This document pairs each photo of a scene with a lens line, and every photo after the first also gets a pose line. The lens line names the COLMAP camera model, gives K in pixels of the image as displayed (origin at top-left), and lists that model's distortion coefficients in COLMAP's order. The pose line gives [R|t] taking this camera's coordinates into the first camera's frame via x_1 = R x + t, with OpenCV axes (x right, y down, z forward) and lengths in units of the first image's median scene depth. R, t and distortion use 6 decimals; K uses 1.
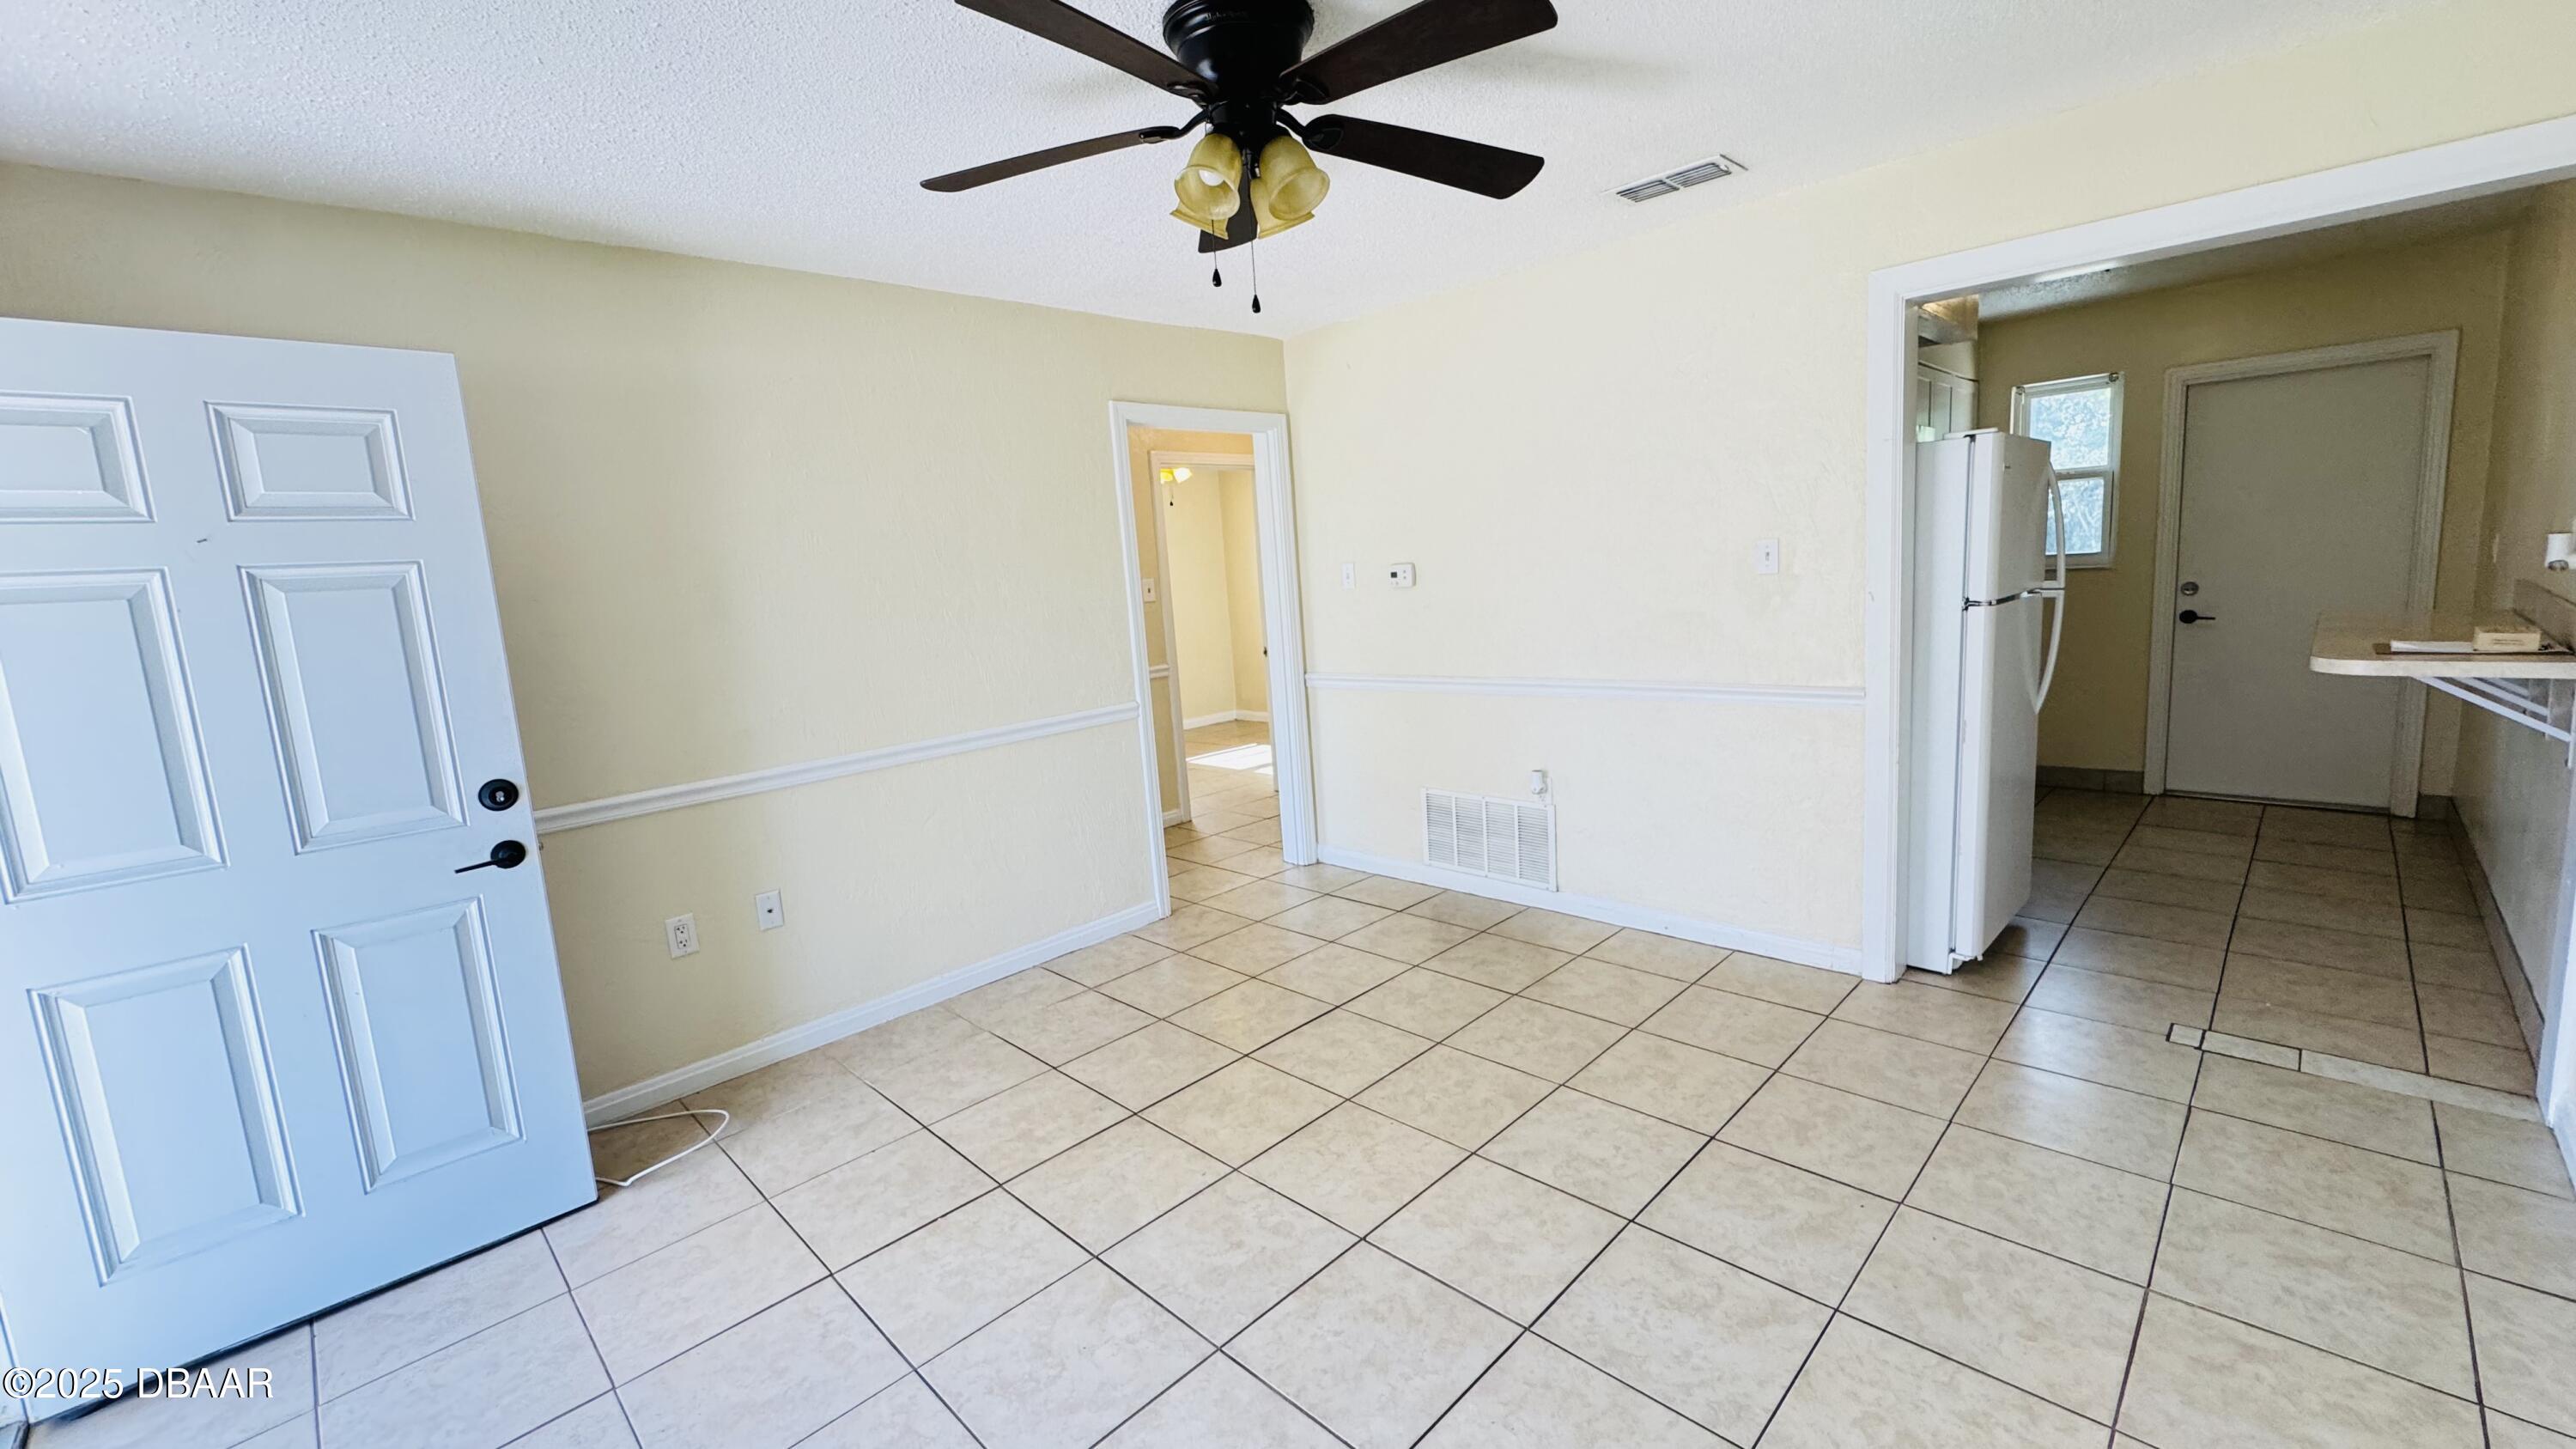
lens RADIAL K [[1027.4, 0, 1286.8], [0, 1027.4, 717.1], [0, 0, 1]] dist [-0.000845, -0.000581]
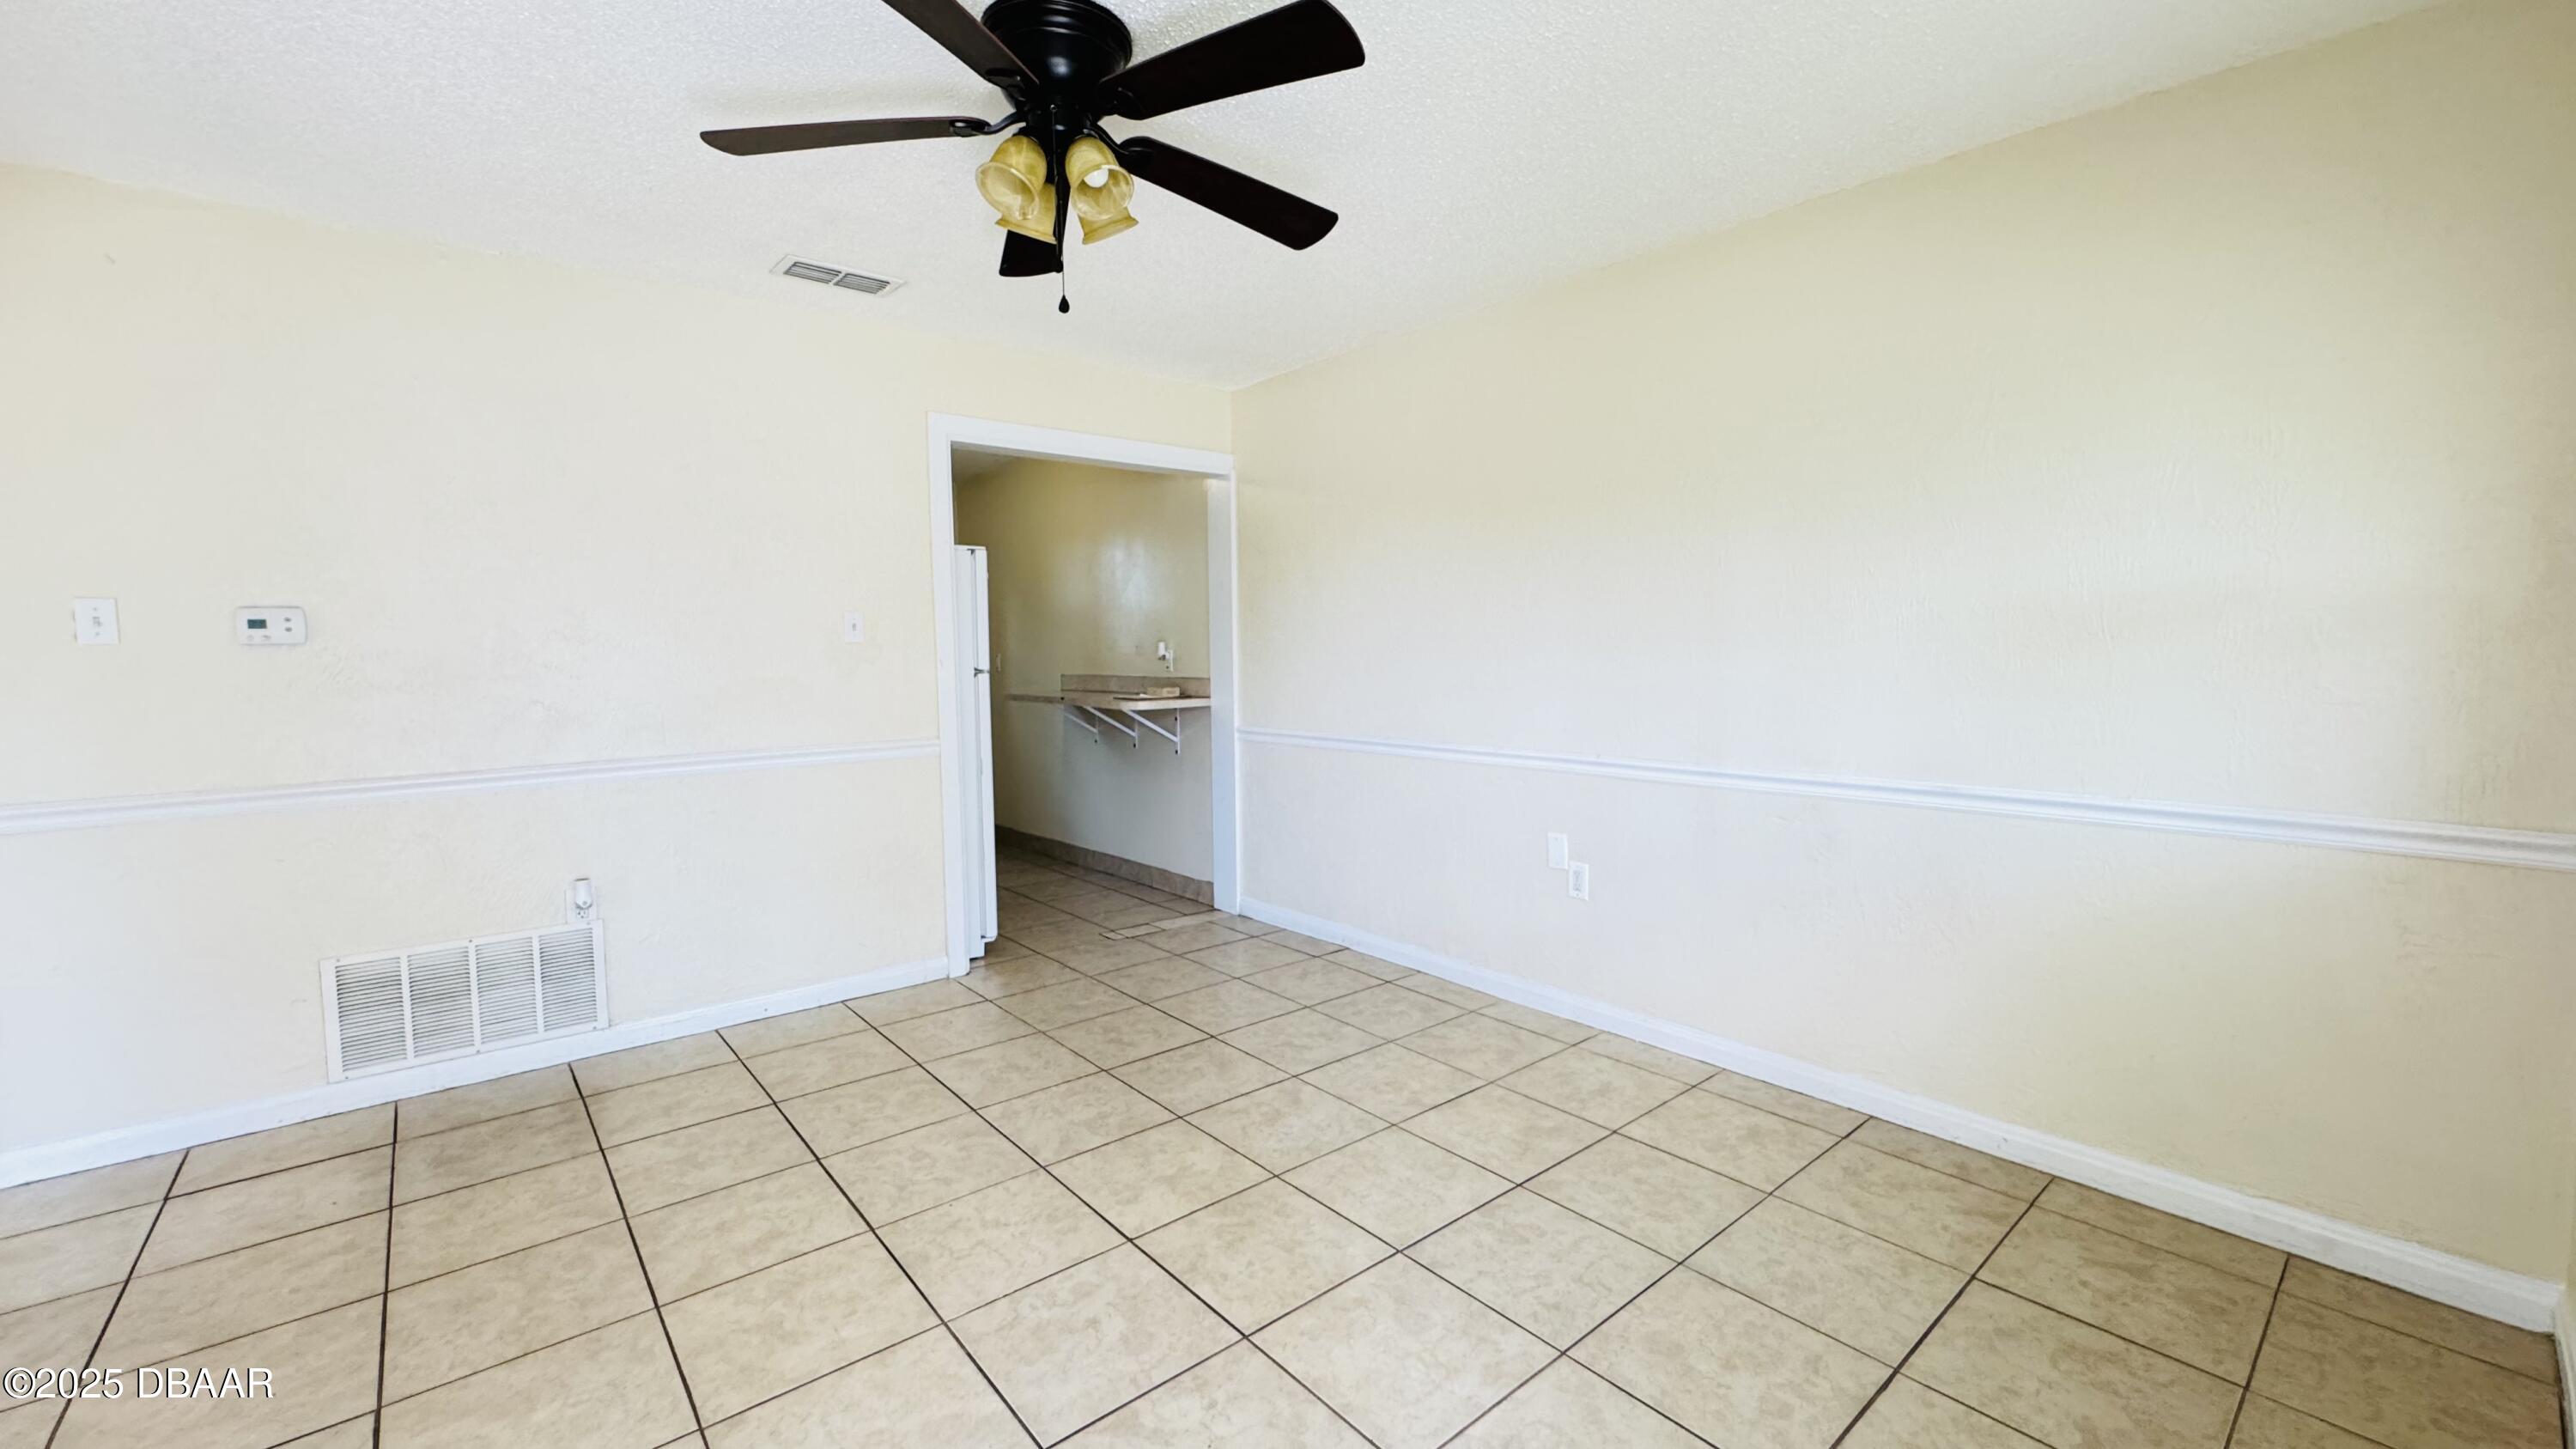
lens RADIAL K [[1027.4, 0, 1286.8], [0, 1027.4, 717.1], [0, 0, 1]] dist [-0.000845, -0.000581]
pose [[0.085340, -0.000380, 0.996352, -0.658592], [0.153983, 0.987990, -0.012812, 0.029548], [-0.984381, 0.154515, 0.084374, 0.497236]]
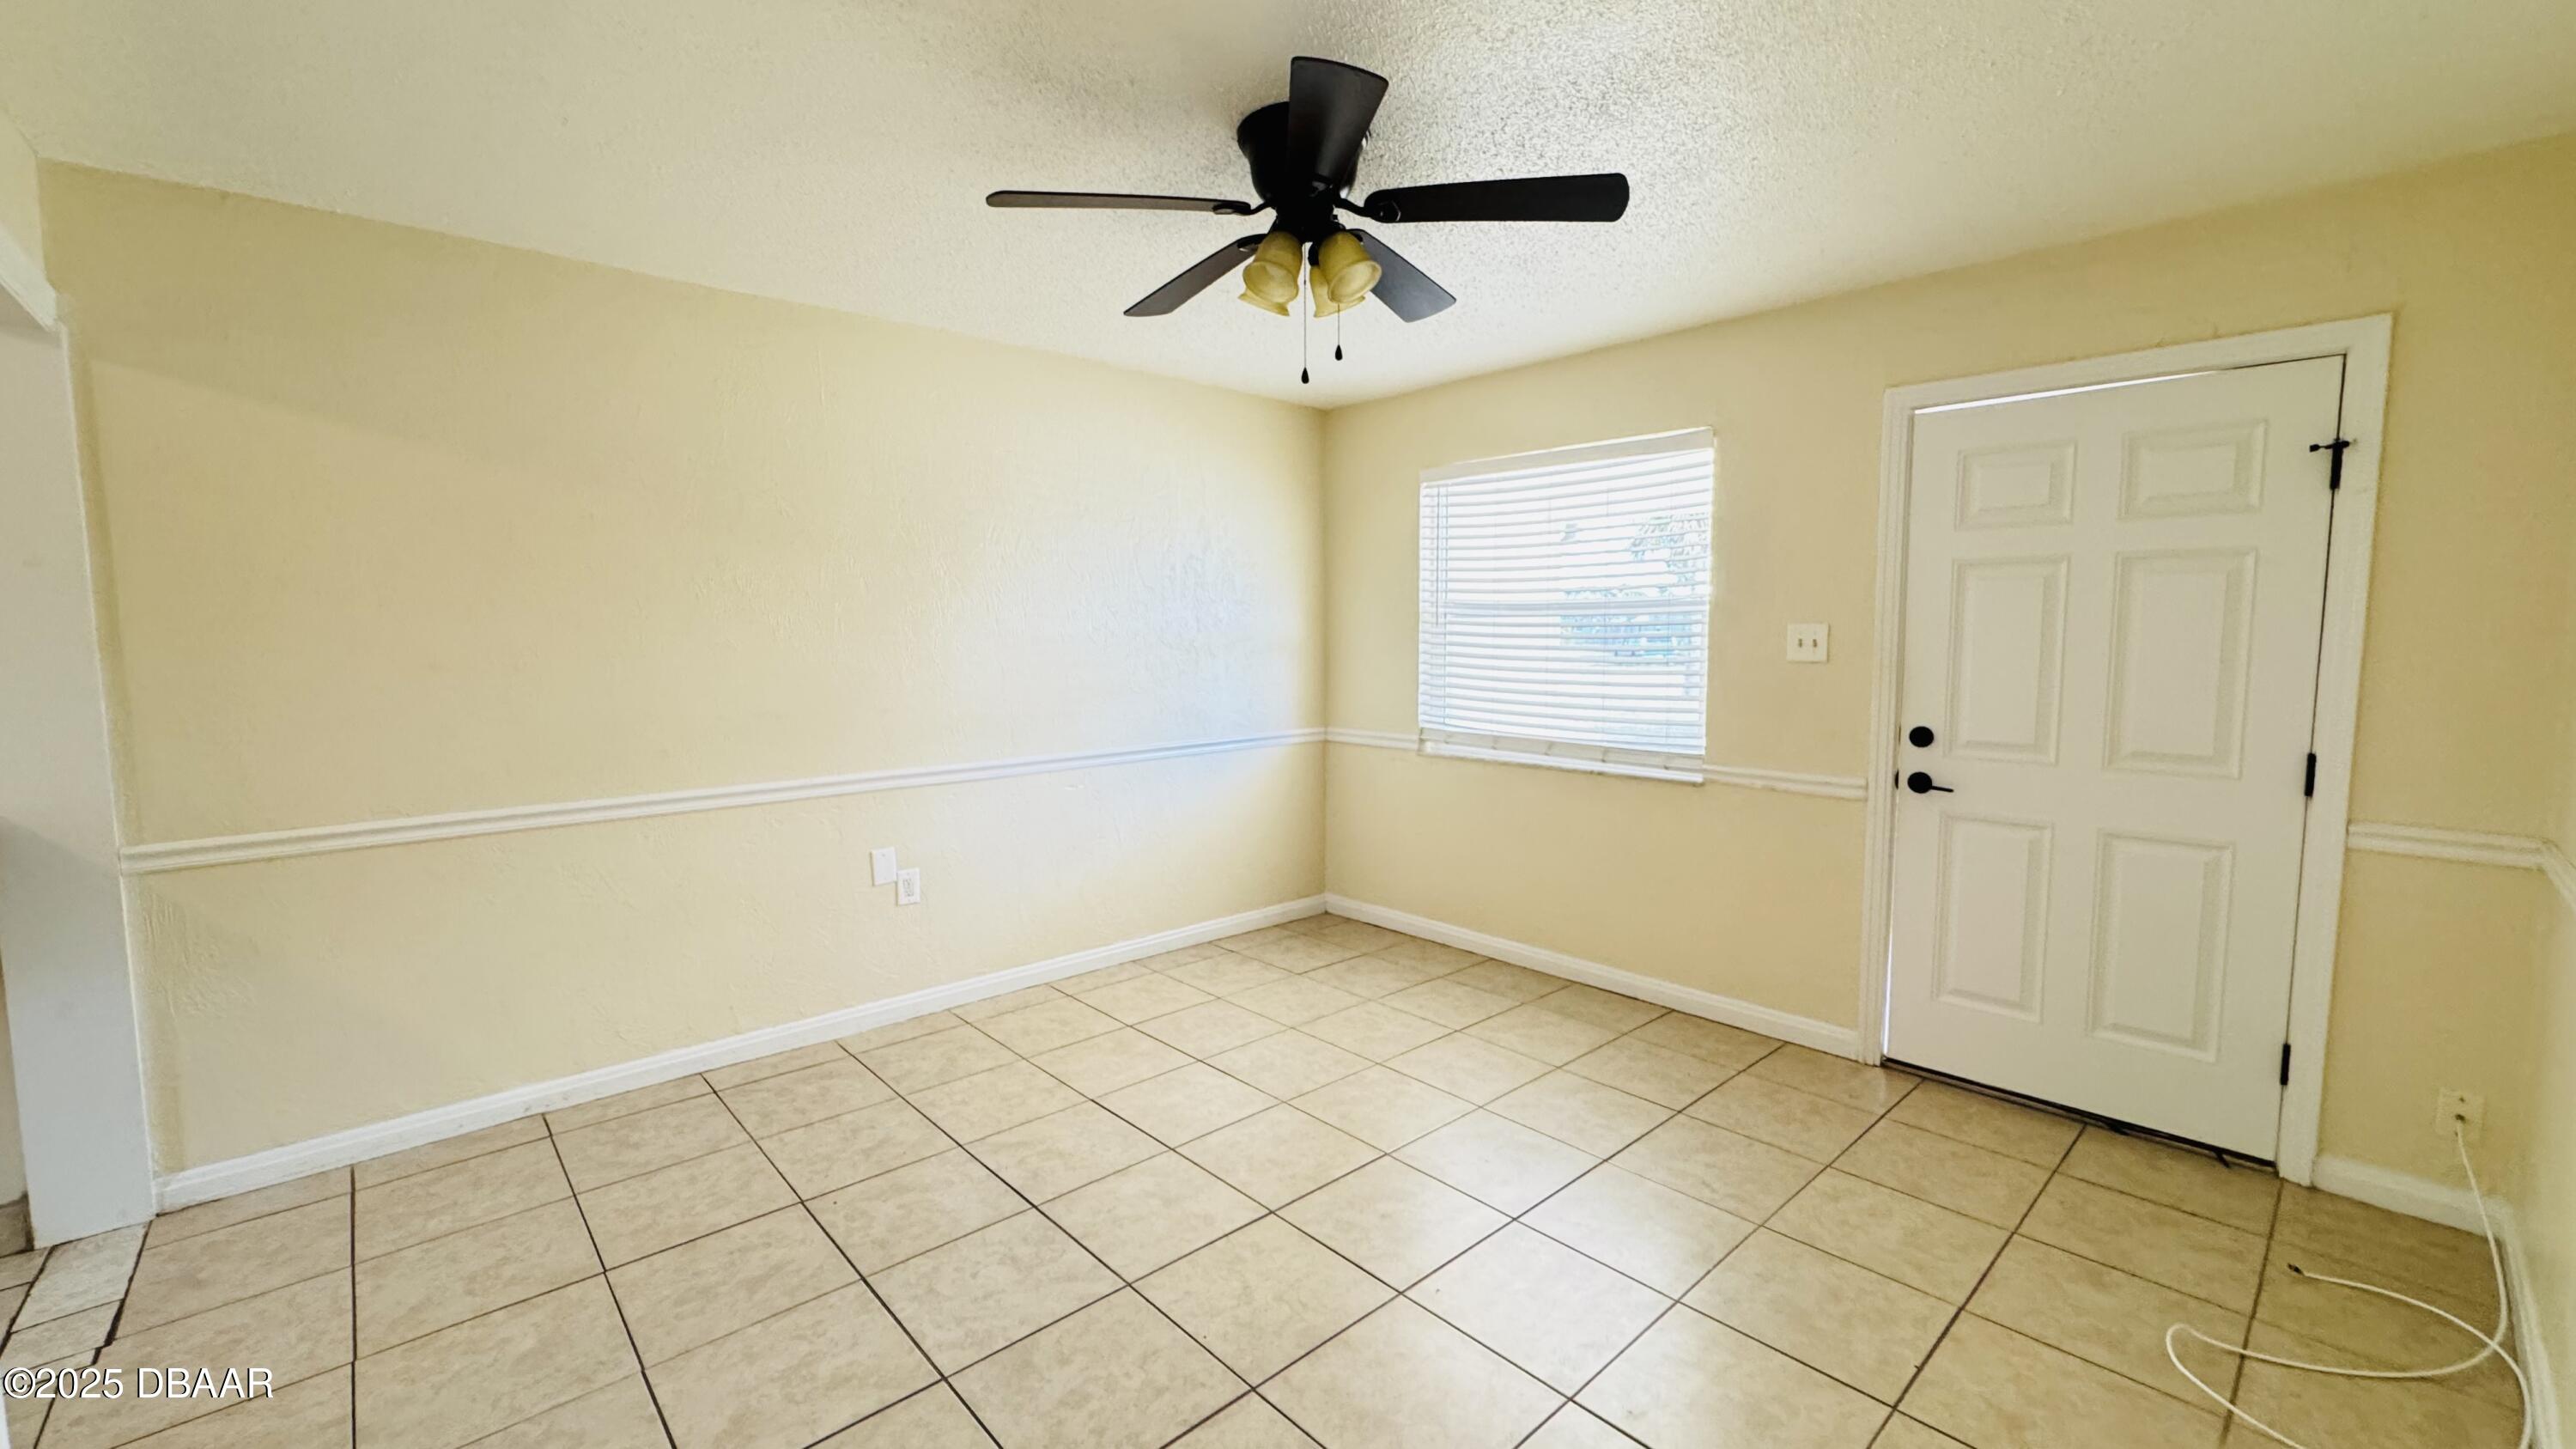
lens RADIAL K [[1027.4, 0, 1286.8], [0, 1027.4, 717.1], [0, 0, 1]] dist [-0.000845, -0.000581]
pose [[-0.996292, 0.069591, 0.050584, -0.025577], [0.079458, 0.969731, 0.230888, -0.196271], [-0.032986, 0.234051, -0.971665, 1.419095]]
